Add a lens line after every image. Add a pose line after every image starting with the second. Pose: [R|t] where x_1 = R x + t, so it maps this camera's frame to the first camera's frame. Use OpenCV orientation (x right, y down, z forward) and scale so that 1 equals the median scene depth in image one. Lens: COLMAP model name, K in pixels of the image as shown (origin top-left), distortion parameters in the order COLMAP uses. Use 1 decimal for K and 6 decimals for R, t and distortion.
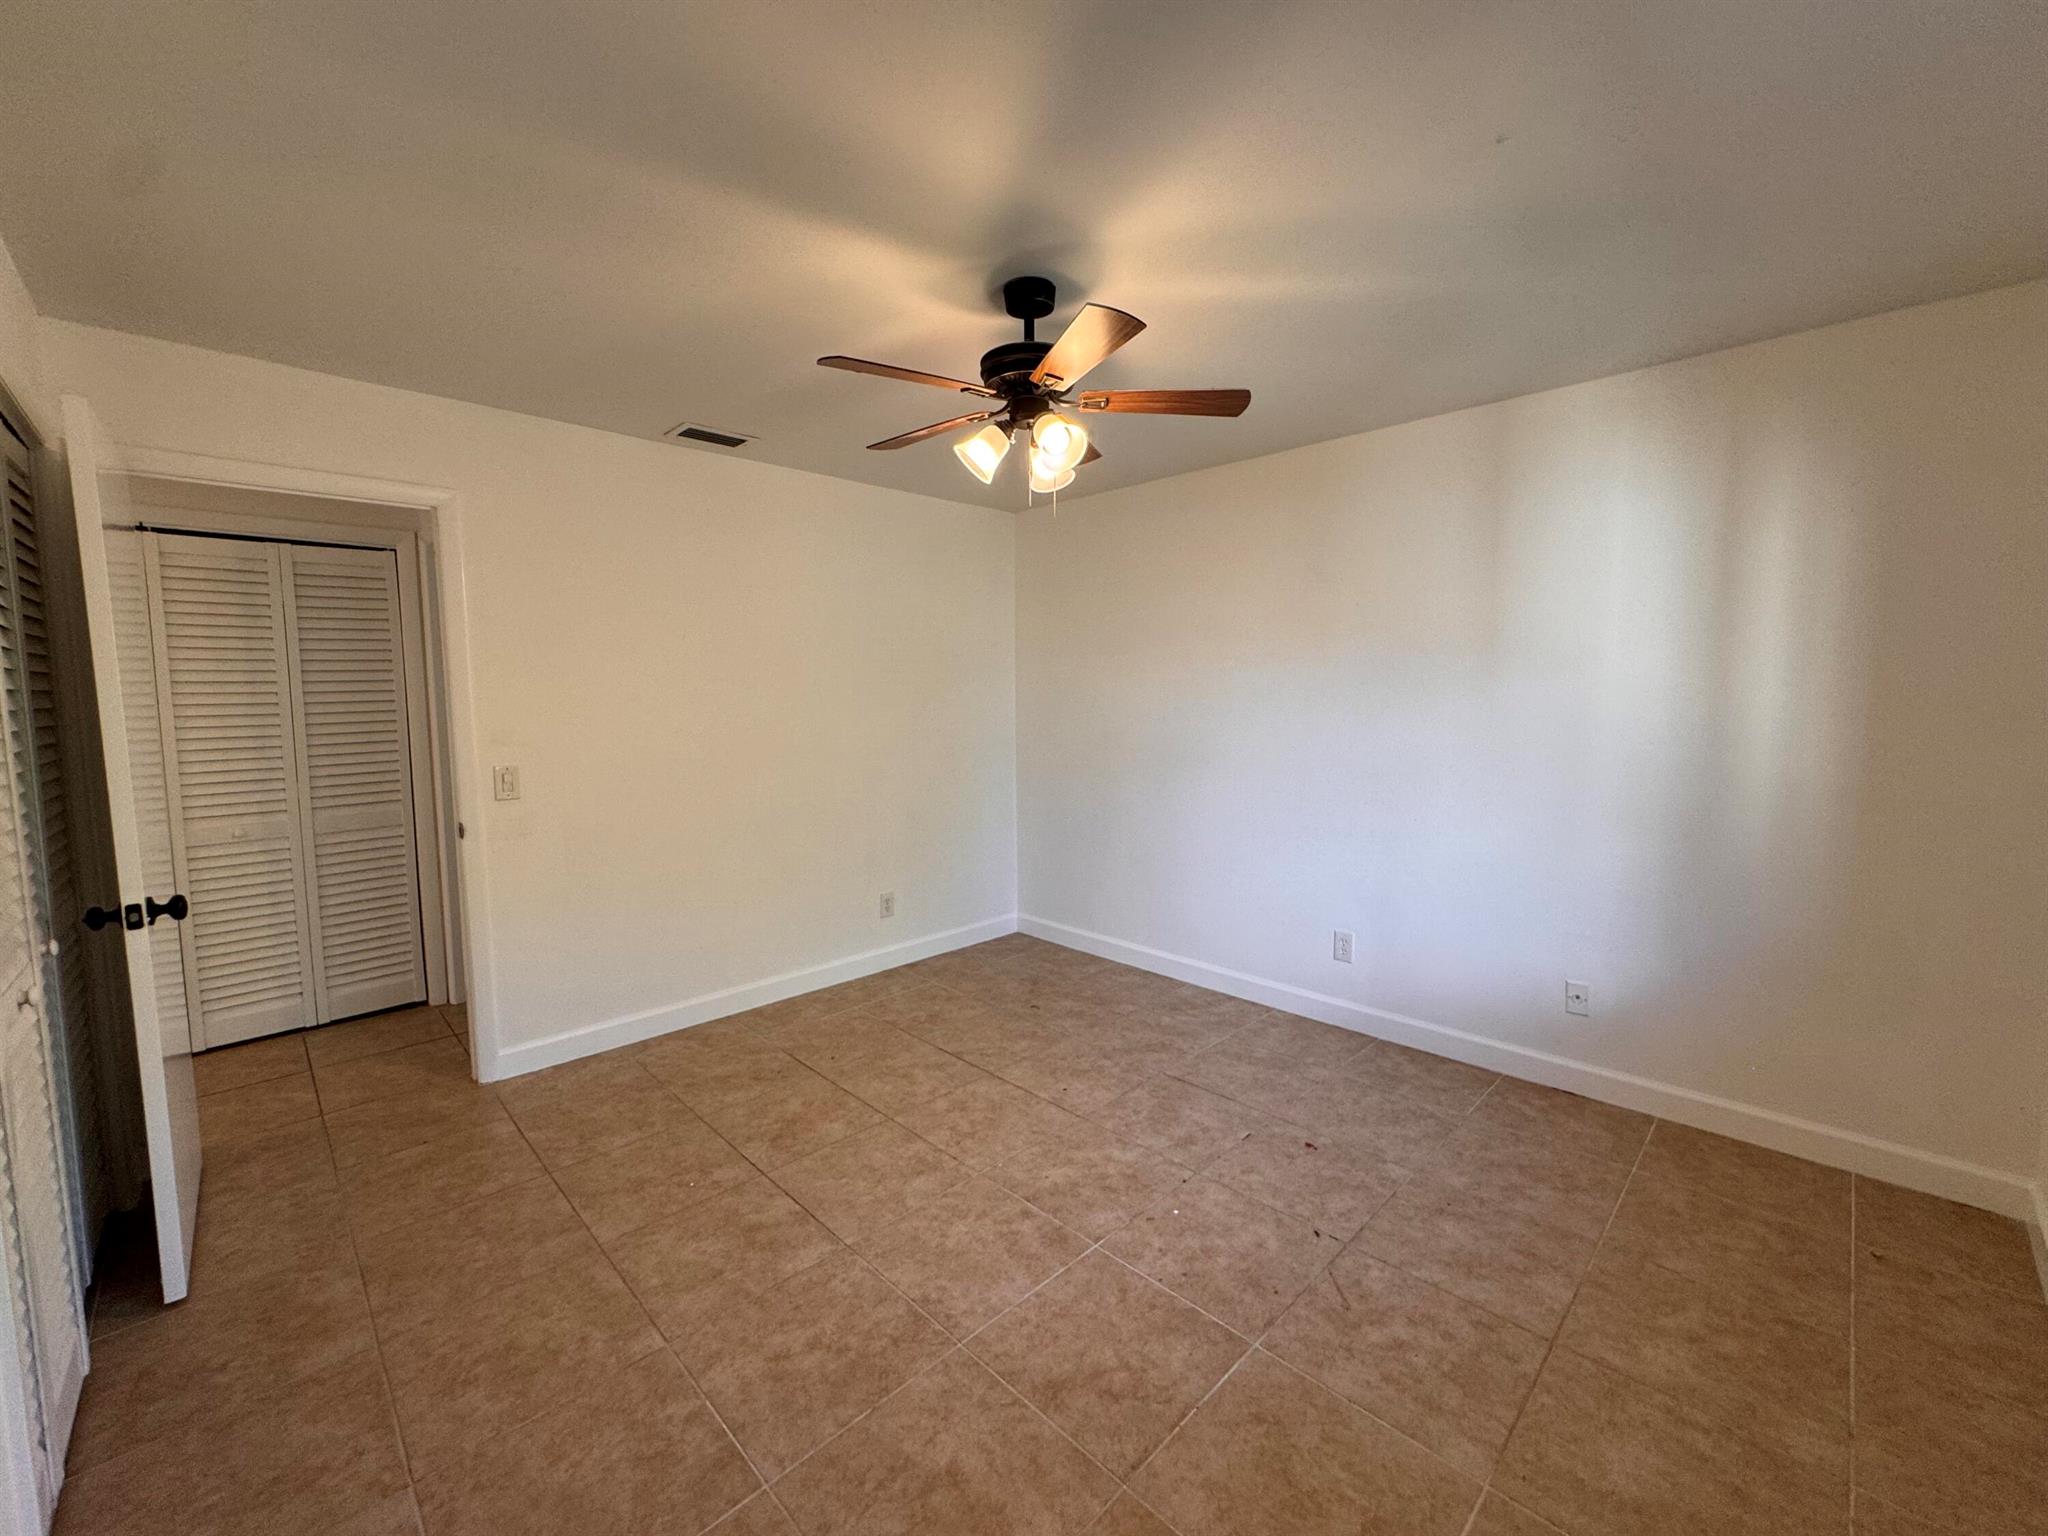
lens RADIAL K [[819.4, 0, 1024.3], [0, 819.4, 759.1], [0, 0, 1]] dist [-0.004245, 0.001189]
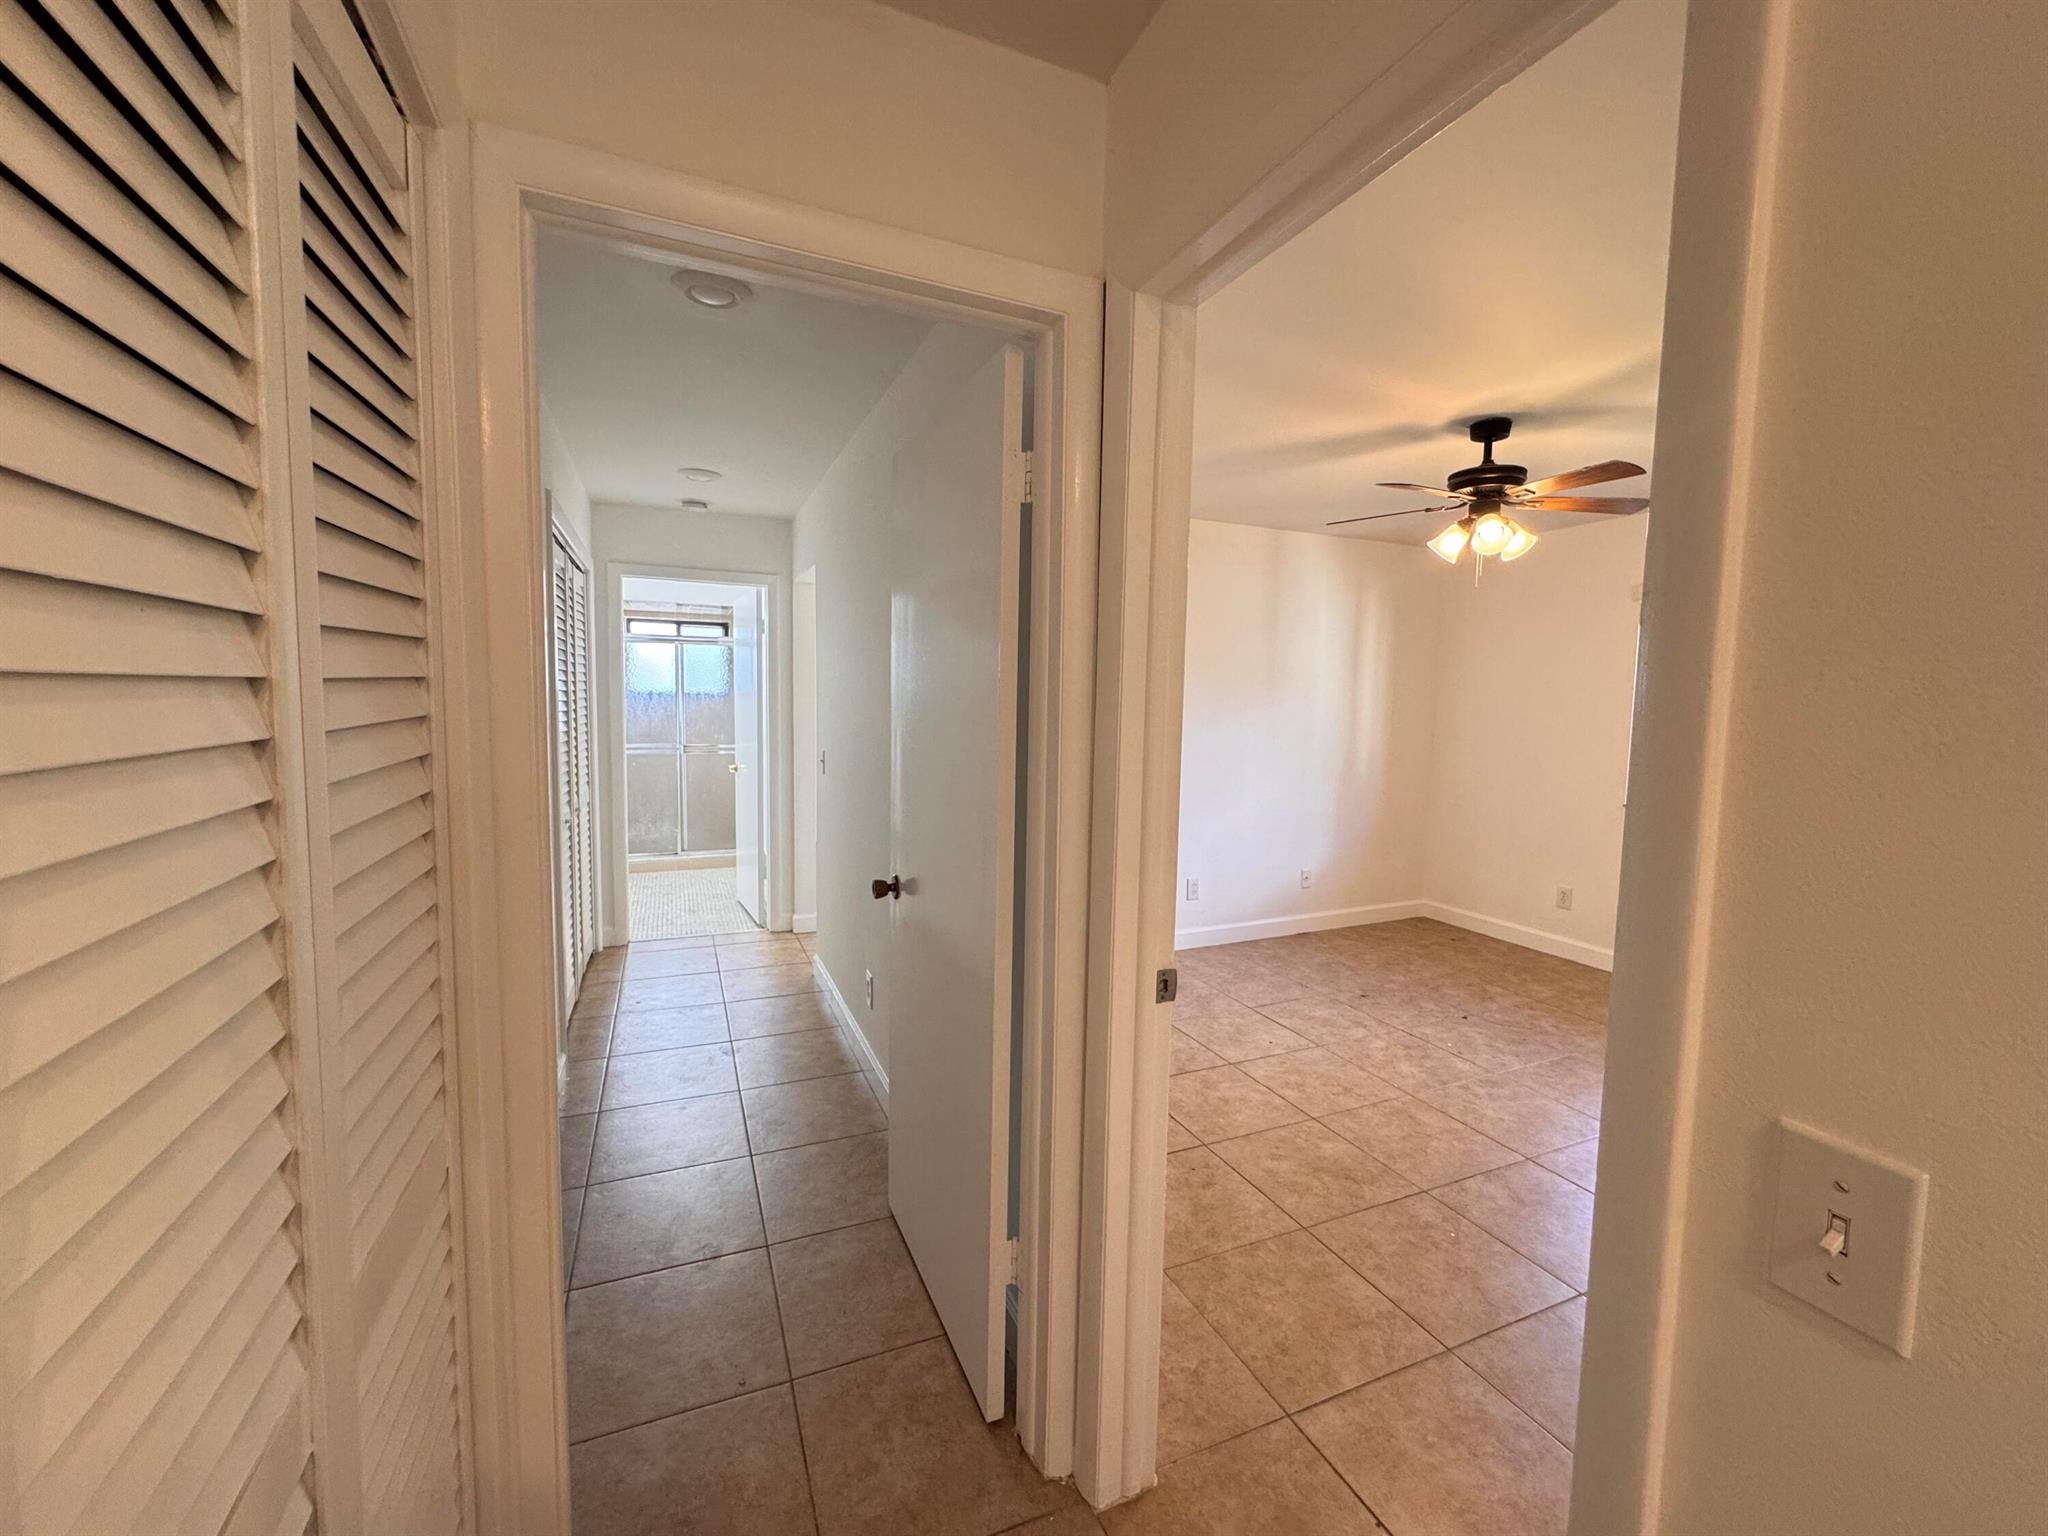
lens RADIAL K [[819.4, 0, 1017.7], [0, 819.4, 760.9], [0, 0, 1]] dist [-0.004245, 0.001189]
pose [[0.365132, -0.060541, 0.928985, -1.343655], [0.058501, 0.997403, 0.042006, -0.083945], [-0.929116, 0.039009, 0.367726, 1.035180]]
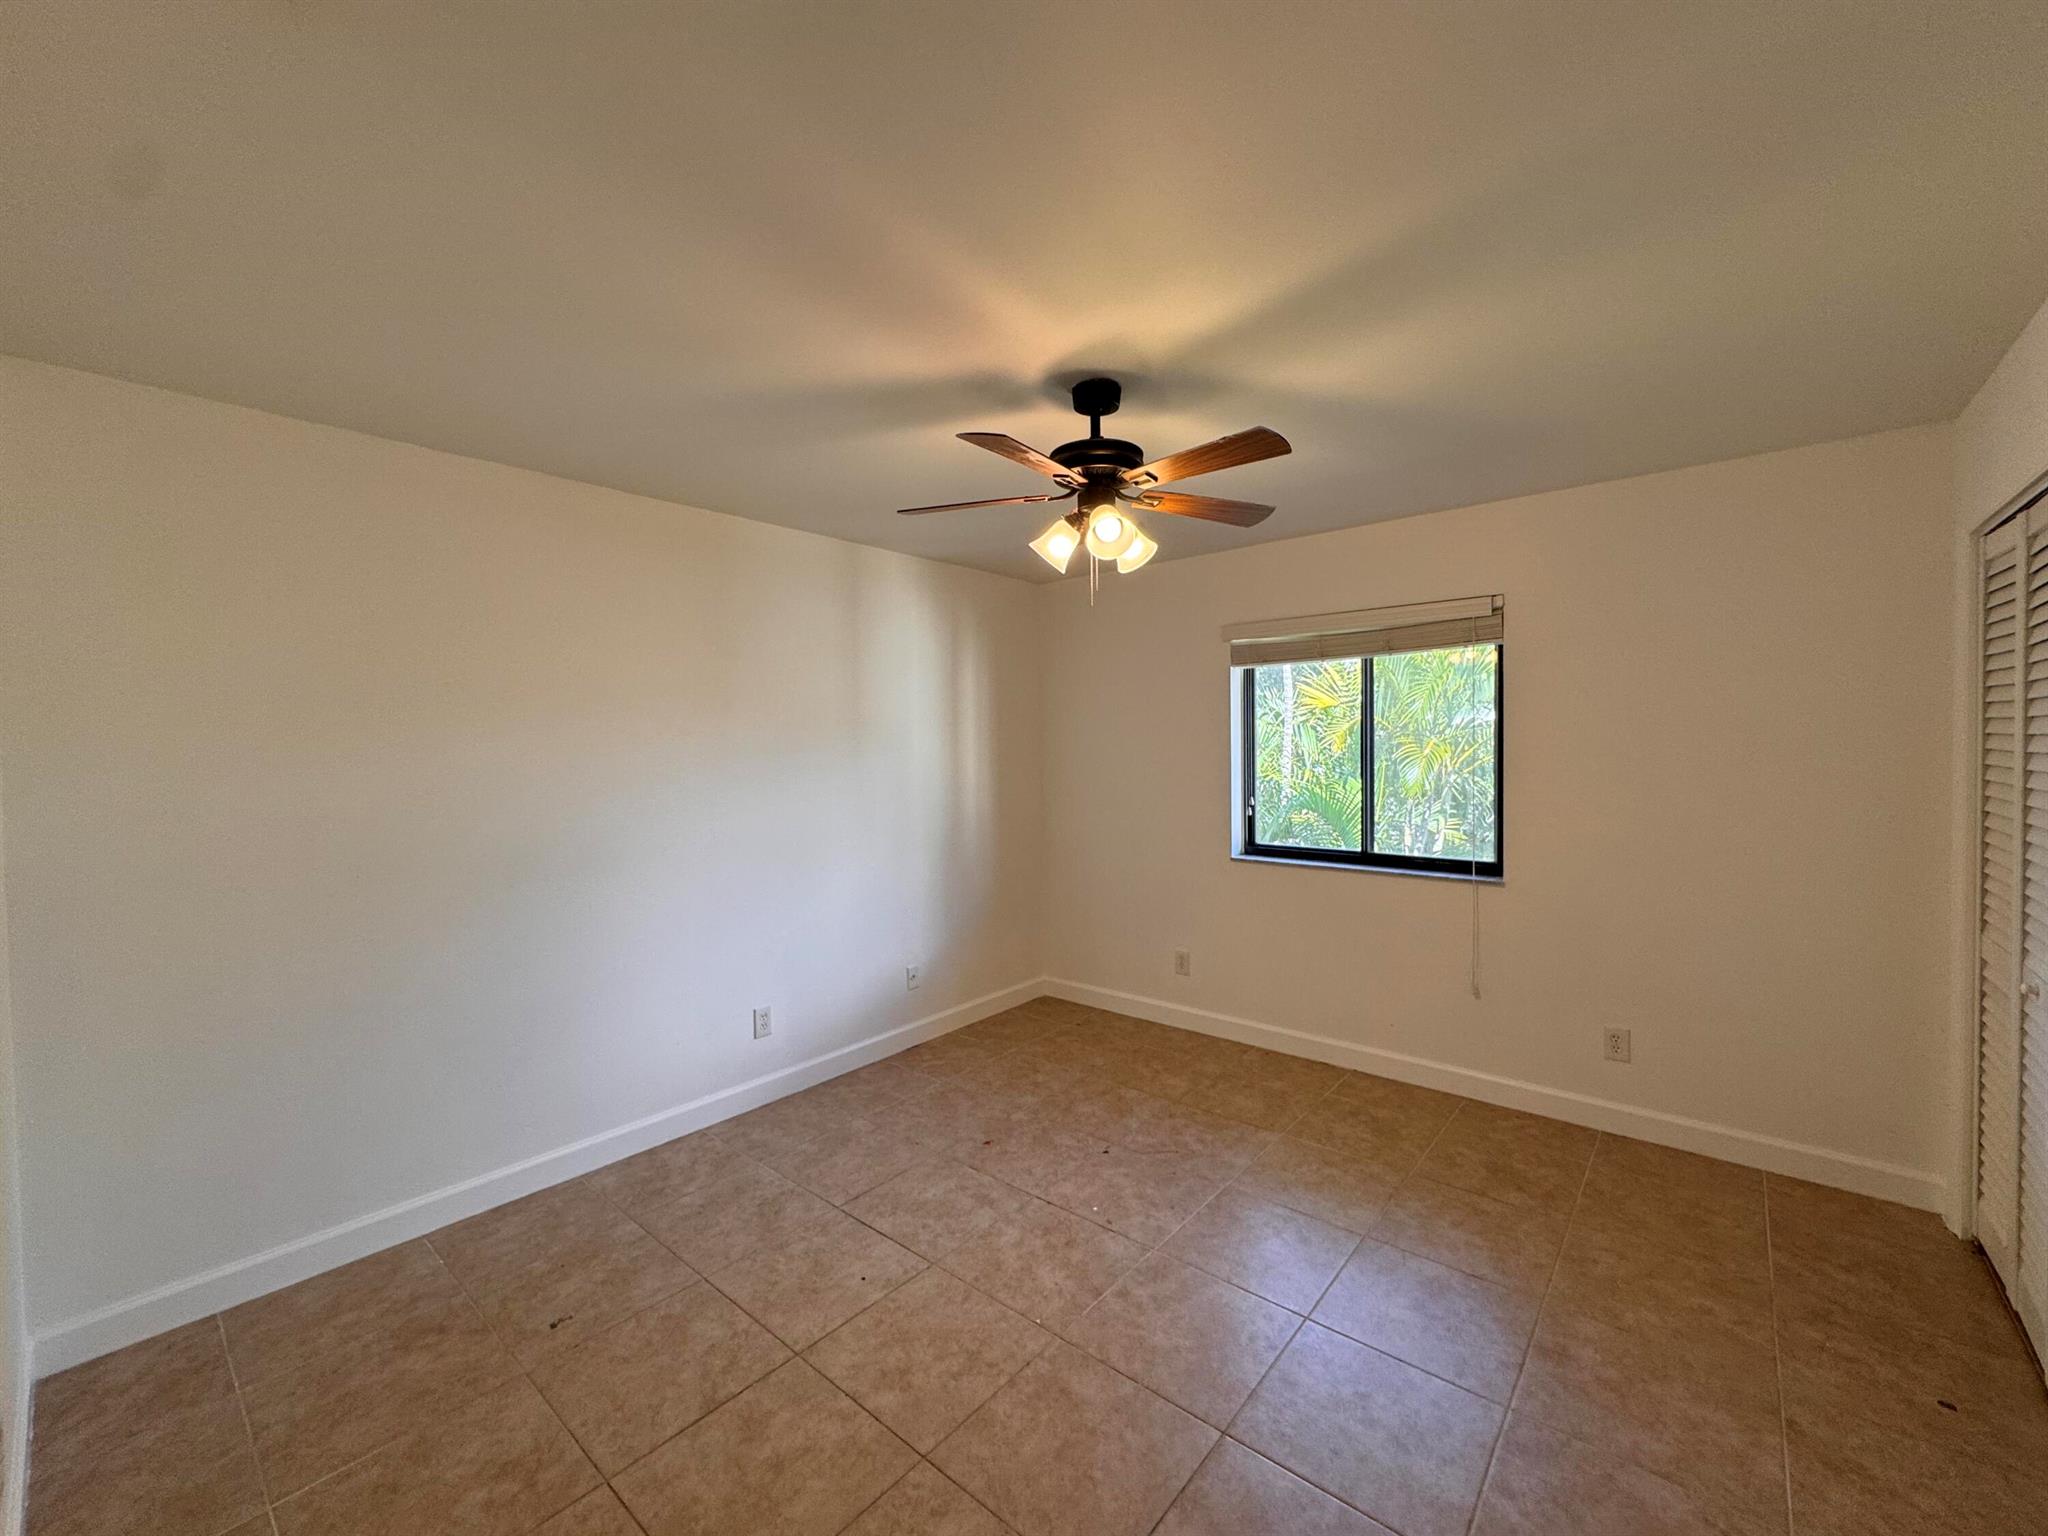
lens RADIAL K [[819.4, 0, 1019.4], [0, 819.4, 760.7], [0, 0, 1]] dist [-0.004245, 0.001189]
pose [[-0.082037, -0.008441, 0.996594, -0.856004], [0.095771, 0.995270, 0.016314, -0.100858], [-0.992017, 0.096783, -0.080840, 1.009934]]
